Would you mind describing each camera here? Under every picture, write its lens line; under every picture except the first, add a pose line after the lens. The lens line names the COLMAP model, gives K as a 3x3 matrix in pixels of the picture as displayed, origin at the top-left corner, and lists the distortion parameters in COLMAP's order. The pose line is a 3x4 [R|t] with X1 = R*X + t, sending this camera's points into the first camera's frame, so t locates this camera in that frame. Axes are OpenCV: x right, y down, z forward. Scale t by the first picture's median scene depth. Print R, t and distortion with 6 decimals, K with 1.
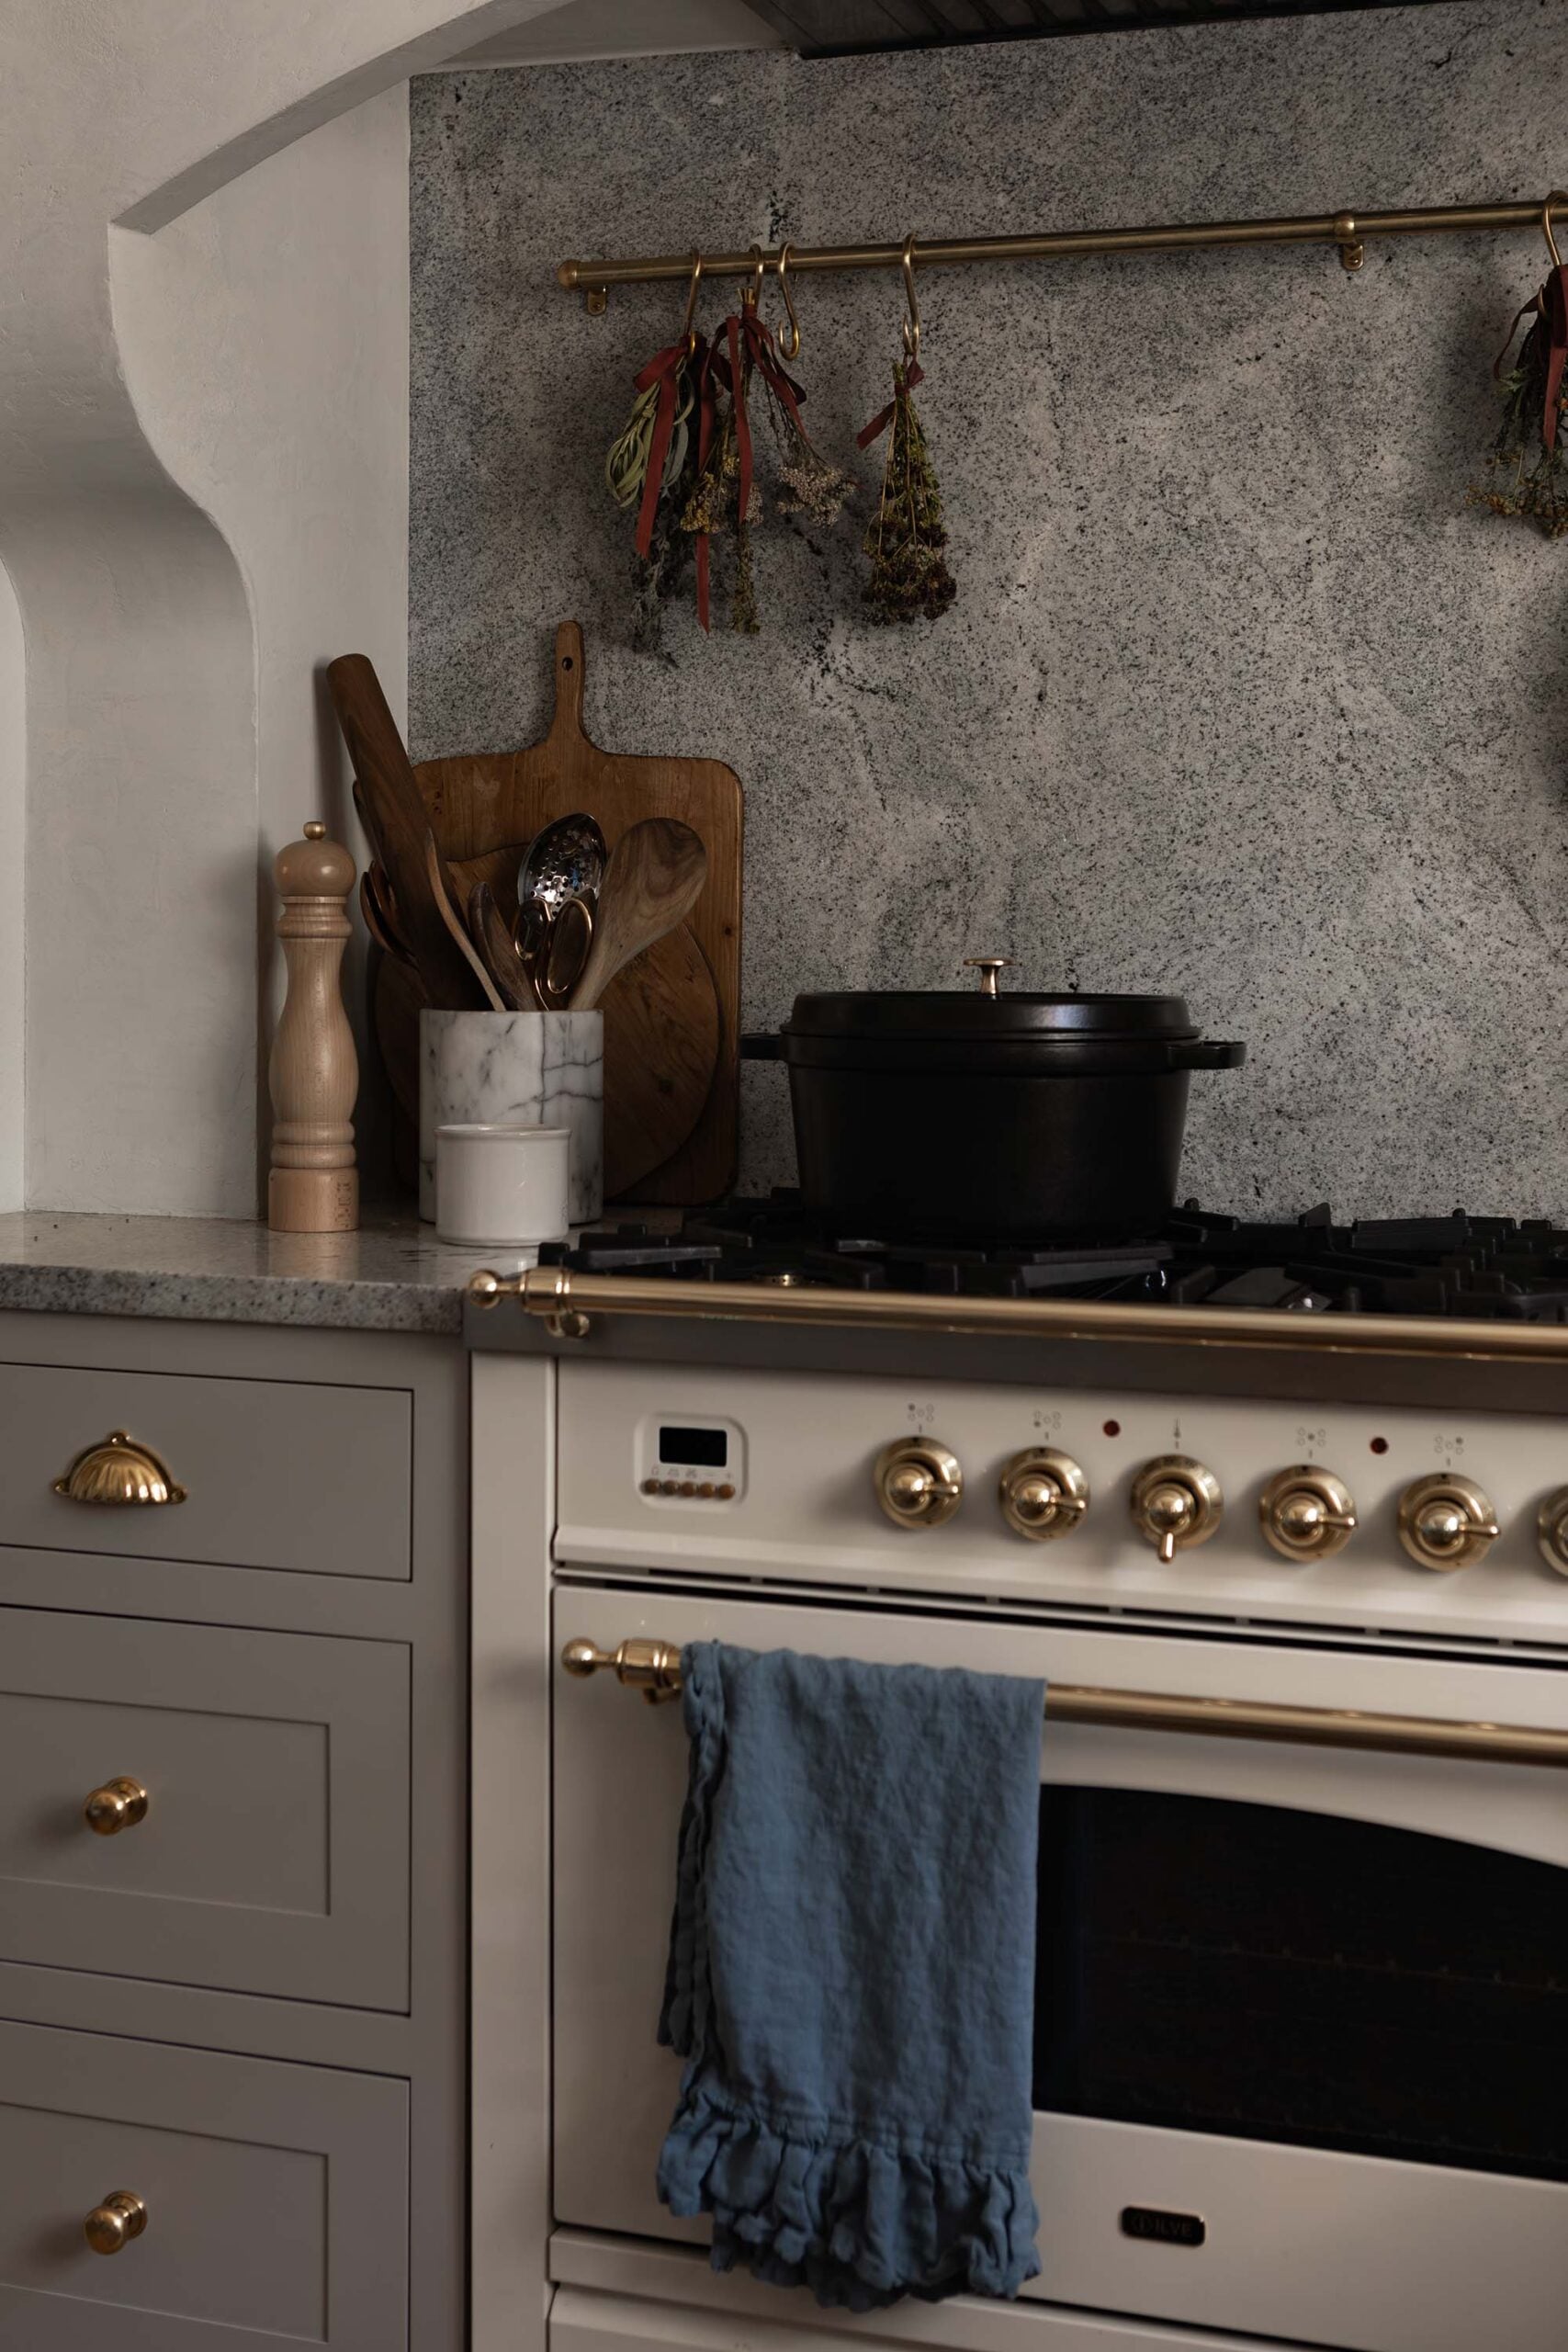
lens RADIAL K [[3042.2, 0, 735.9], [0, 3042.2, 1062.0], [0, 0, 1]] dist [-0.023529, -0.031220]
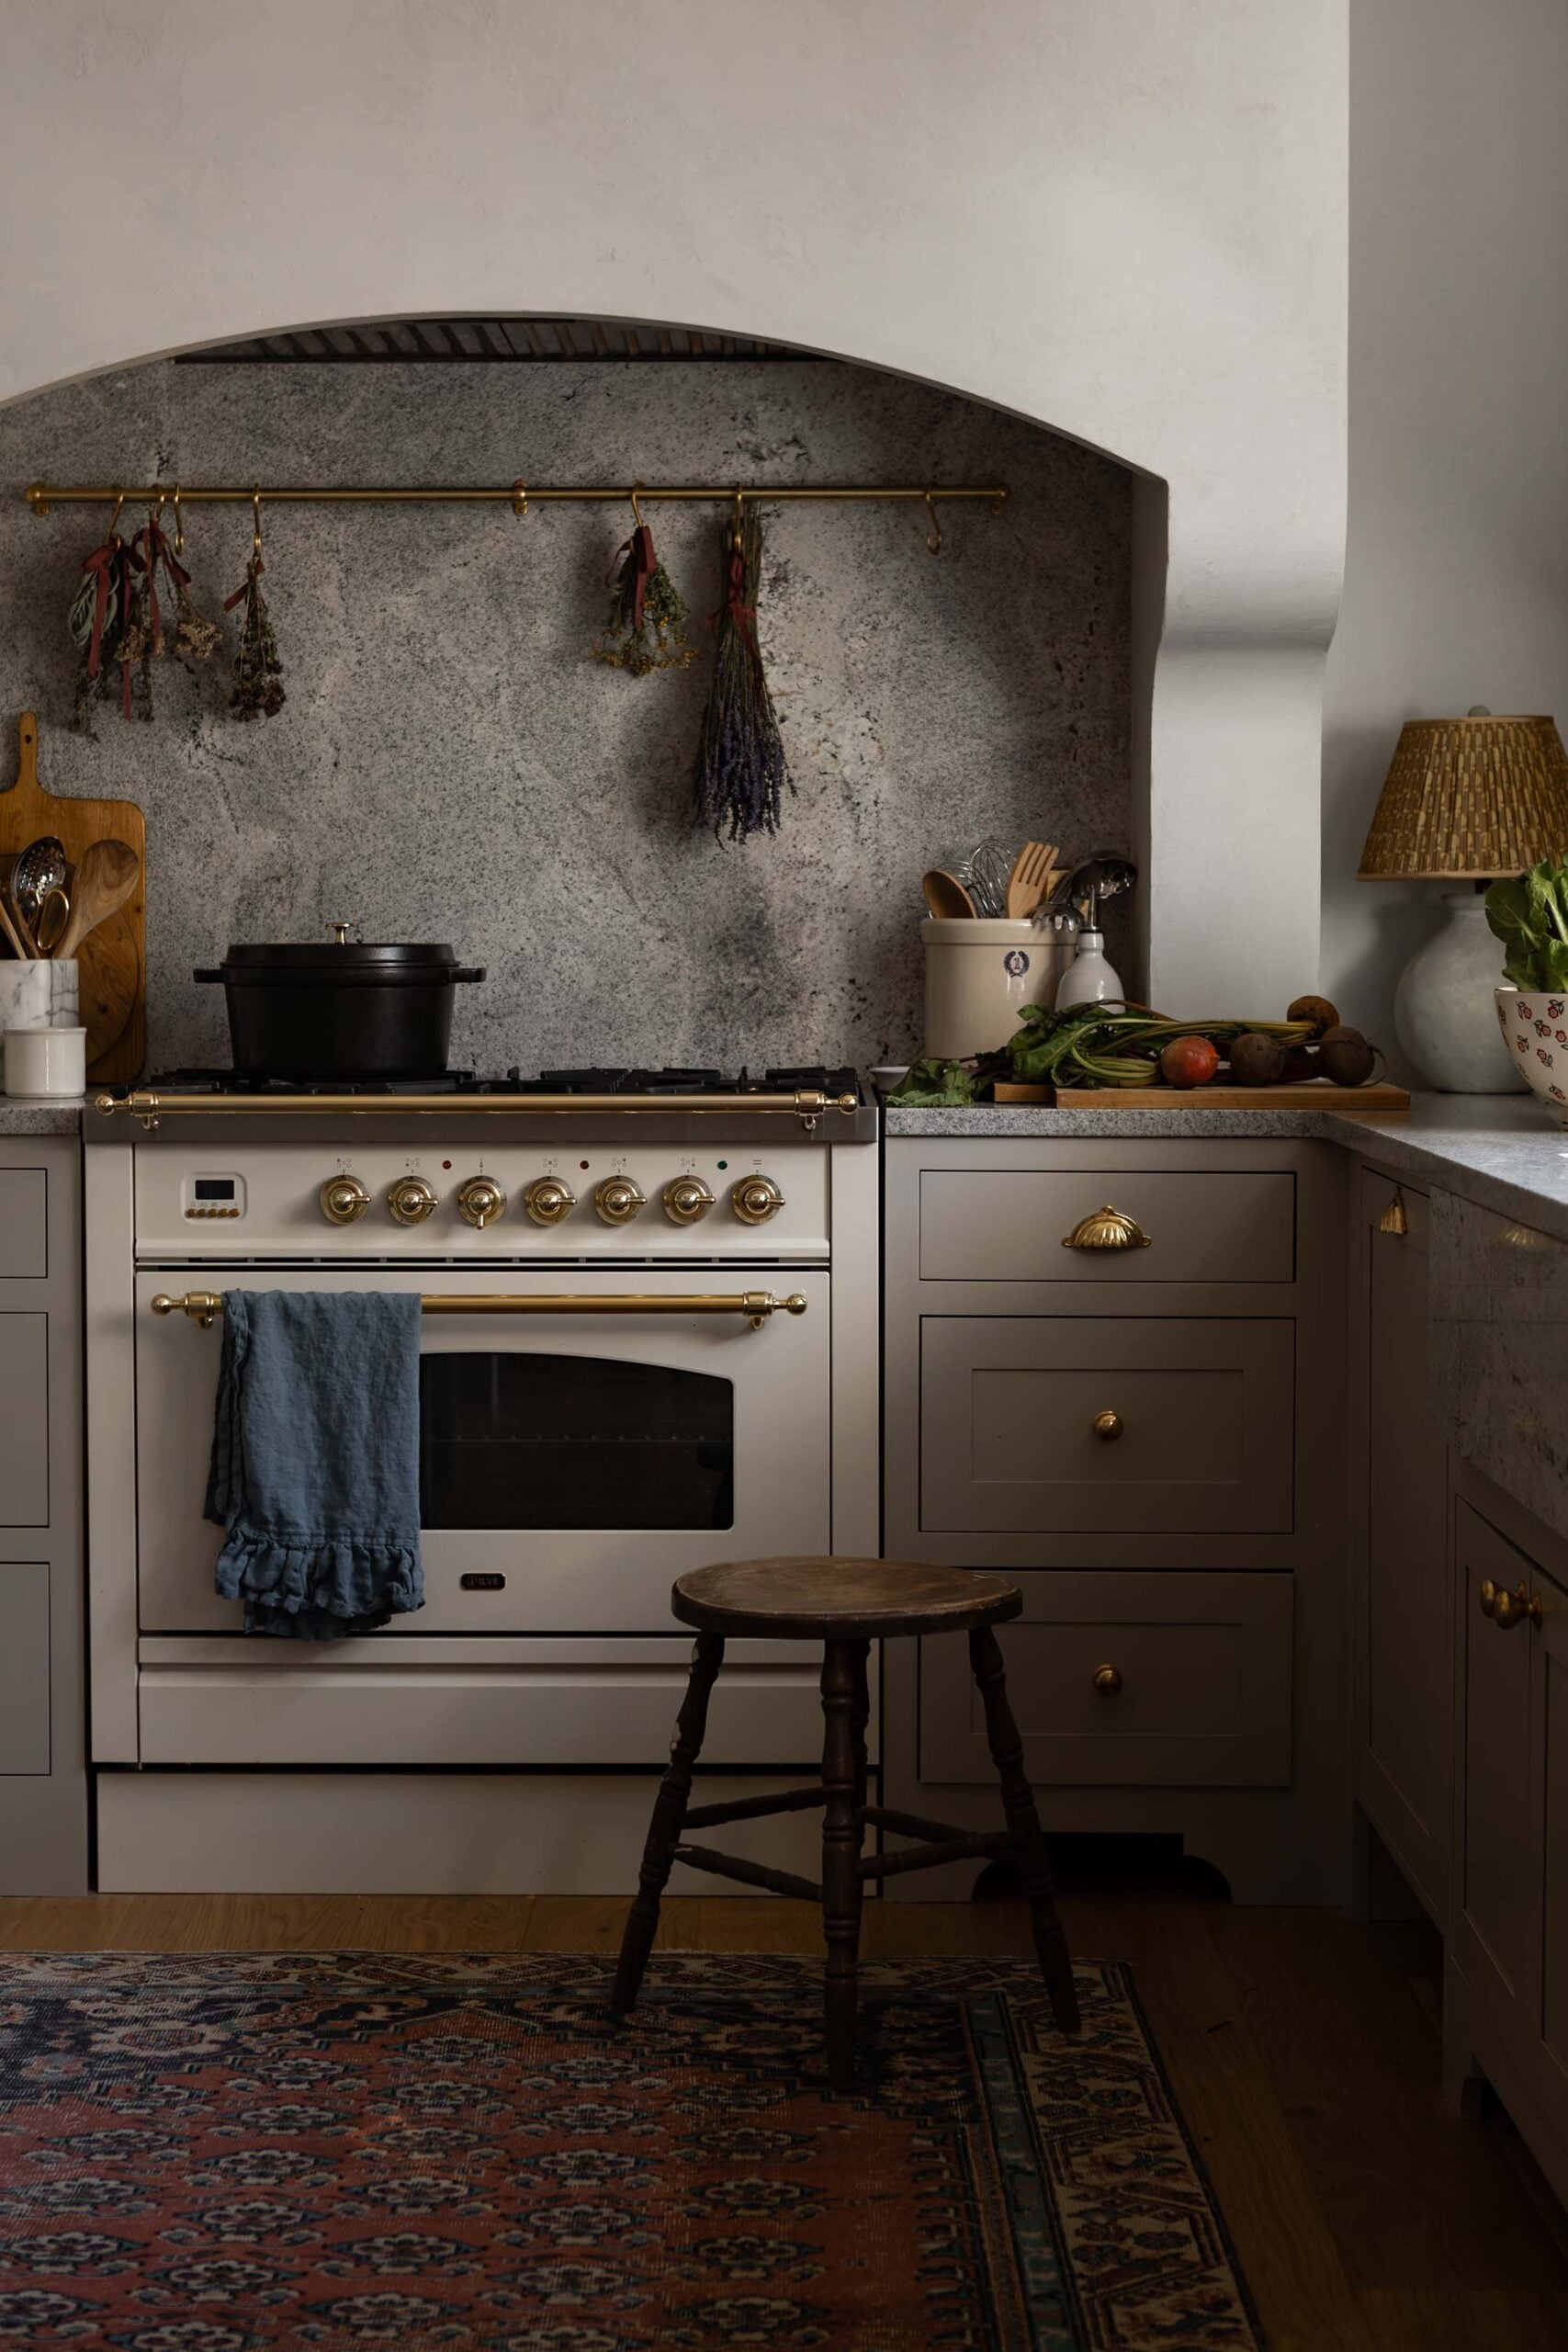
lens RADIAL K [[3042.2, 0, 735.9], [0, 3042.2, 1062.0], [0, 0, 1]] dist [-0.023529, -0.031220]
pose [[0.947240, -0.025342, 0.319522, -0.232380], [0.023289, 0.999676, 0.010244, 0.029546], [-0.319678, -0.002263, 0.947524, -0.646658]]
